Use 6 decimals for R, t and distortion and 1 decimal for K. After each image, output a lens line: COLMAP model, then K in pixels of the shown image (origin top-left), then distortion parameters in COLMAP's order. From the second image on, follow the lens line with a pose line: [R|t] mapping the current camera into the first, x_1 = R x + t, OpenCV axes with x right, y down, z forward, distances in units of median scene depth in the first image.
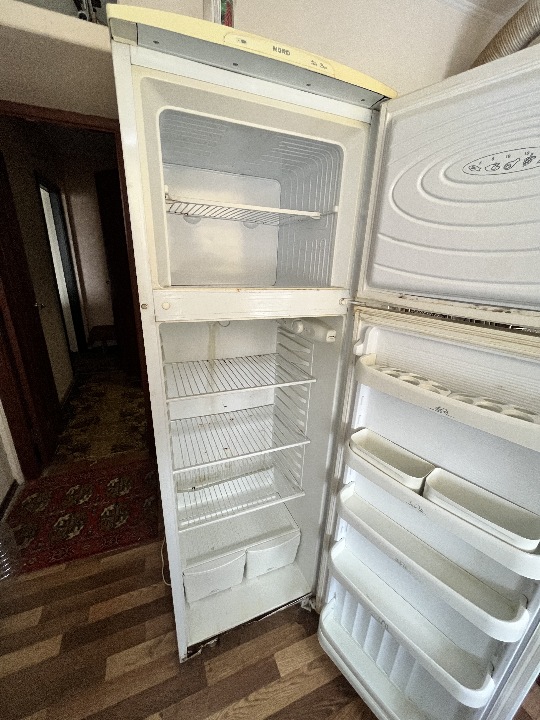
lens RADIAL K [[296.1, 0, 270.0], [0, 296.1, 360.0], [0, 0, 1]] dist [-0.001898, -0.000547]
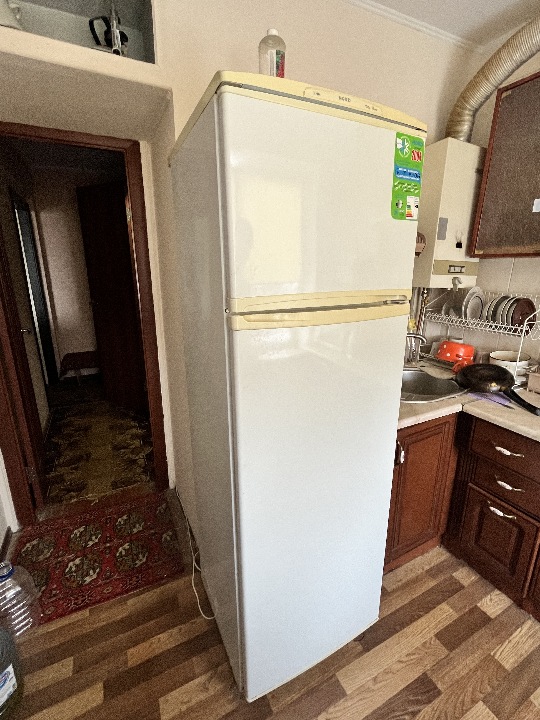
lens RADIAL K [[337.1, 0, 270.0], [0, 337.1, 360.0], [0, 0, 1]] dist [-0.001919, -0.000155]
pose [[0.995677, -0.059013, 0.071723, -0.145742], [0.064226, 0.995284, -0.072696, 0.037860], [-0.067095, 0.076989, 0.994772, -0.096224]]
